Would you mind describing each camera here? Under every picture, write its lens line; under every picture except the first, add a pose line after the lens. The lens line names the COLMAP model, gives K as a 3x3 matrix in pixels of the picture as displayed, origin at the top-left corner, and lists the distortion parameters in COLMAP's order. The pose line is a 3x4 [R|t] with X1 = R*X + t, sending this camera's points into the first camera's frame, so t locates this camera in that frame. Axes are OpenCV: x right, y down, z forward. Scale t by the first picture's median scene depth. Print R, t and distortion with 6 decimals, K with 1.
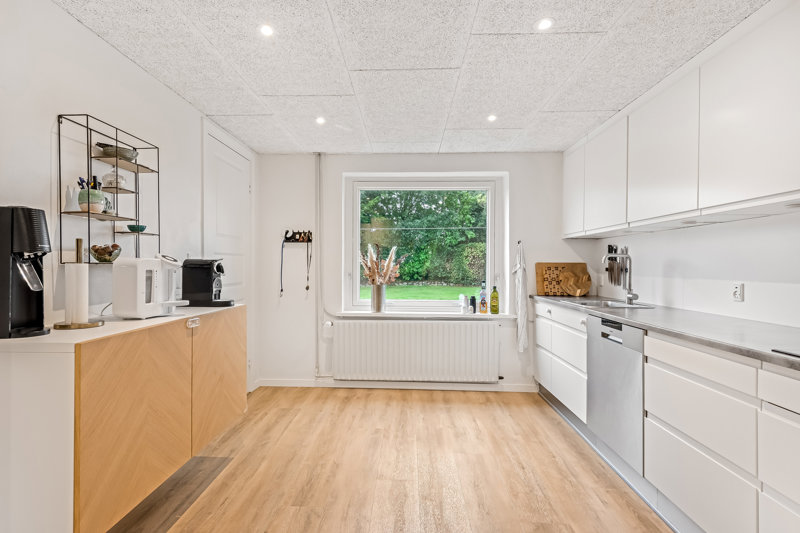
lens RADIAL K [[388.4, 0, 398.0], [0, 388.4, 265.4], [0, 0, 1]] dist [0.024861, -0.000974]
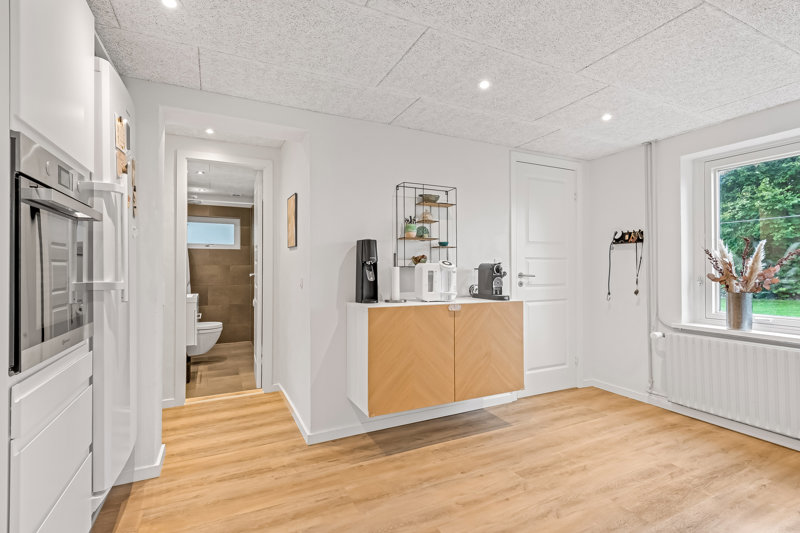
lens RADIAL K [[384.8, 0, 403.2], [0, 384.8, 264.4], [0, 0, 1]] dist [0.017662, -0.005277]
pose [[0.476354, -0.015452, -0.879118, 0.398302], [0.003684, 0.999872, -0.015578, 0.005535], [0.879246, 0.004182, 0.476350, 0.103000]]
